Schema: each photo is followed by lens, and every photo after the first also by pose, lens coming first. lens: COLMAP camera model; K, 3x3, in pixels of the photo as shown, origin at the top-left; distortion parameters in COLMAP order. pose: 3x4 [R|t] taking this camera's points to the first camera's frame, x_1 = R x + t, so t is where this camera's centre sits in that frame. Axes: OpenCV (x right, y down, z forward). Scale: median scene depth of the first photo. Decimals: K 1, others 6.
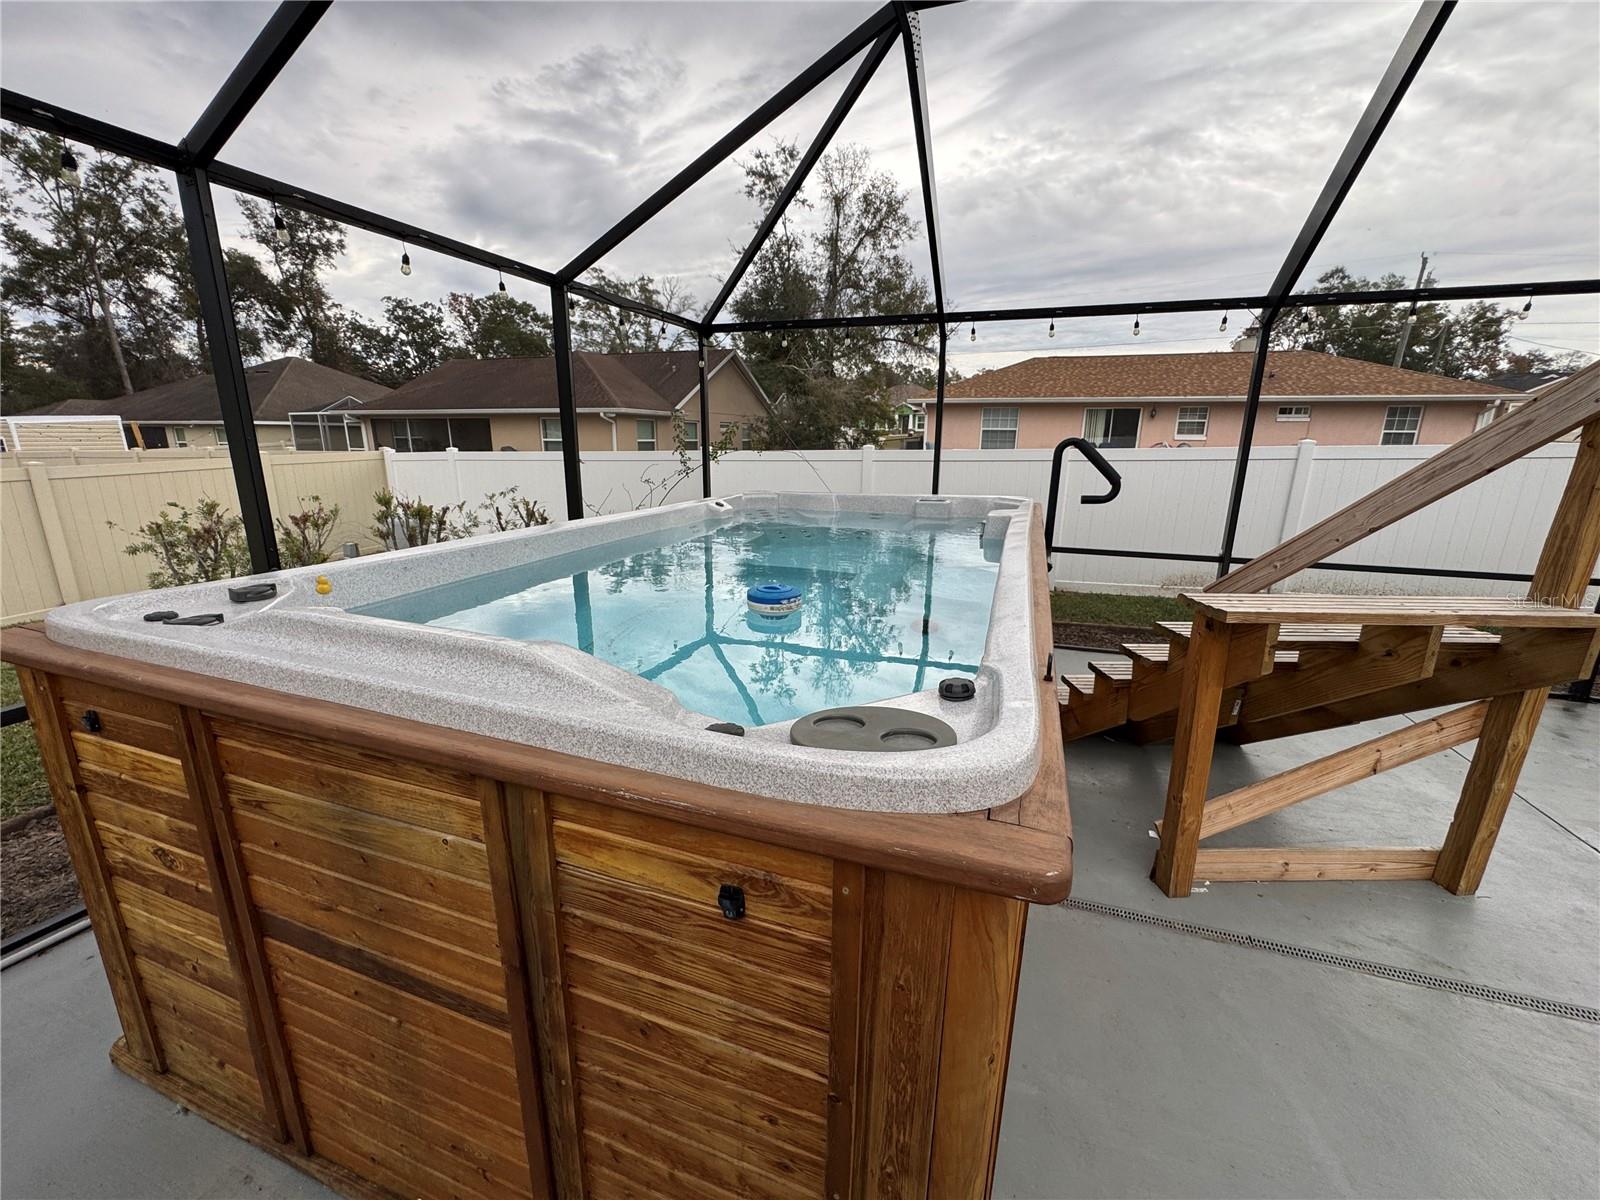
lens RADIAL K [[638.3, 0, 794.1], [0, 638.3, 601.6], [0, 0, 1]] dist [-0.002517, 0.000291]
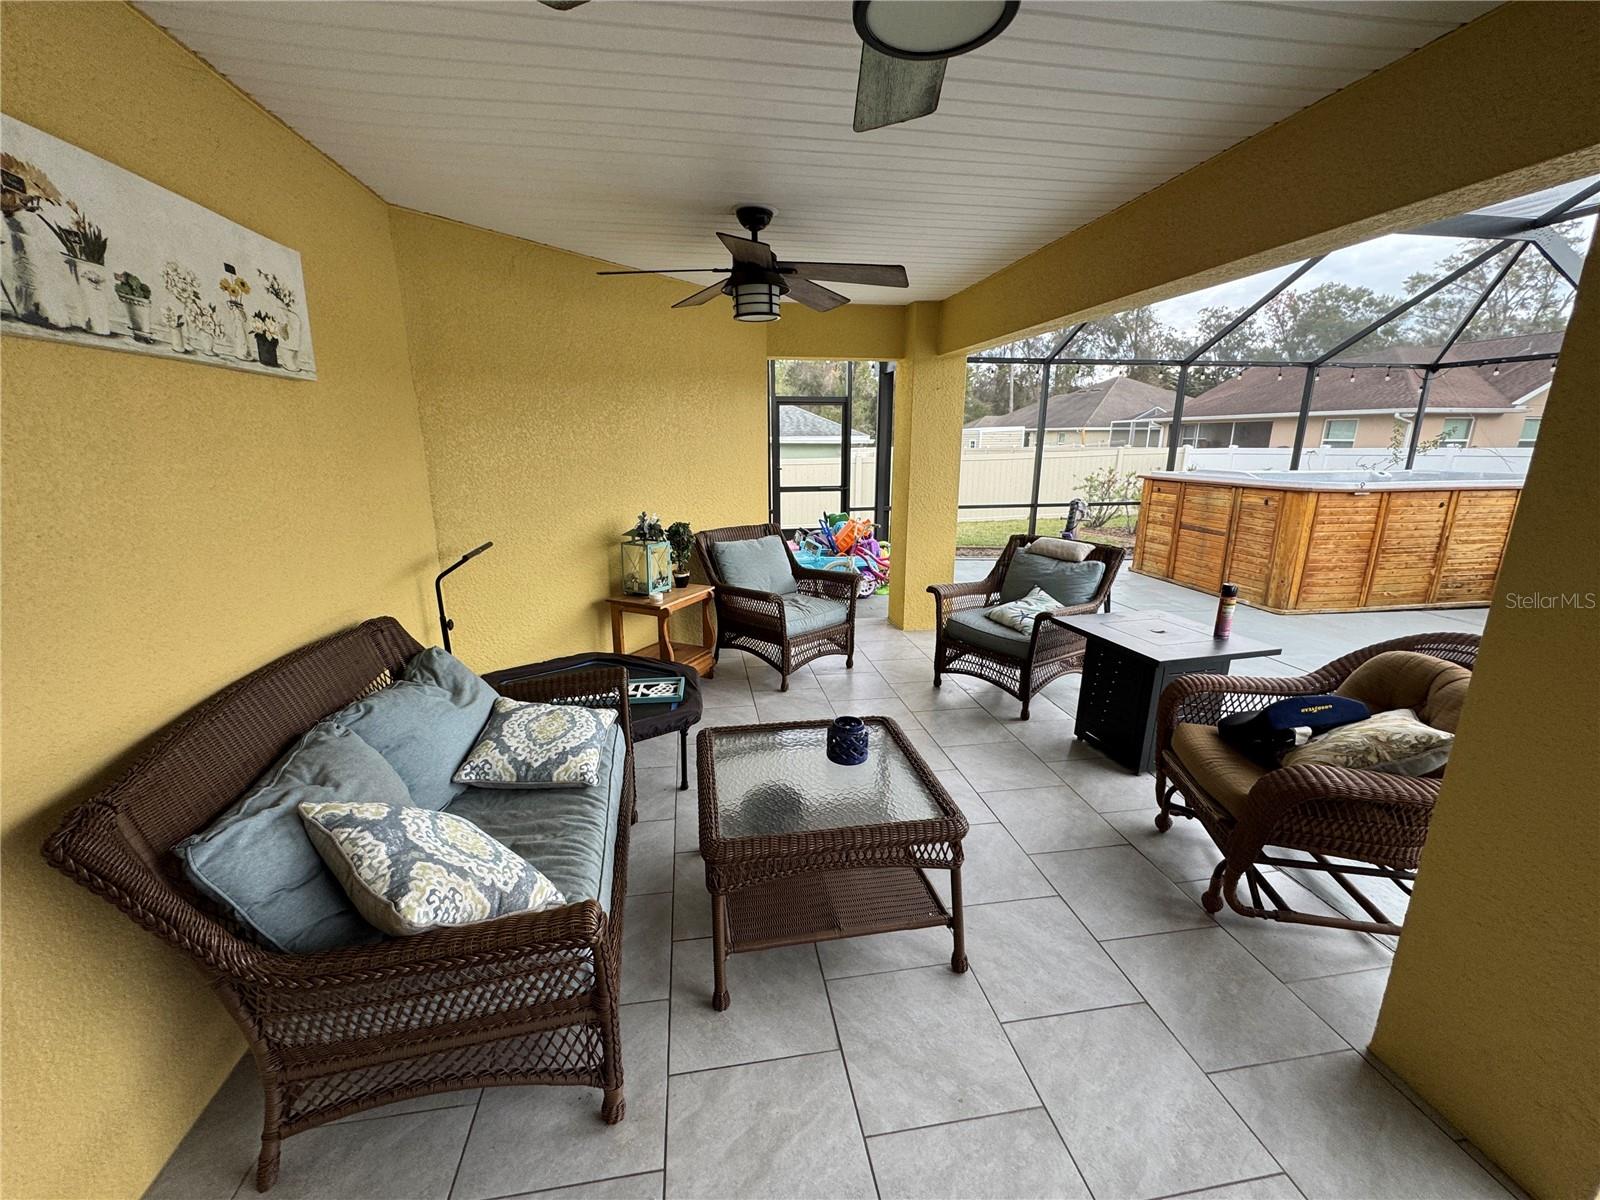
lens RADIAL K [[638.3, 0, 800.5], [0, 638.3, 599.7], [0, 0, 1]] dist [-0.002517, 0.000291]
pose [[0.490453, 0.205472, -0.846899, 0.062655], [-0.209206, 0.971149, 0.114463, 0.031014], [0.845984, 0.121037, 0.519289, -0.121575]]
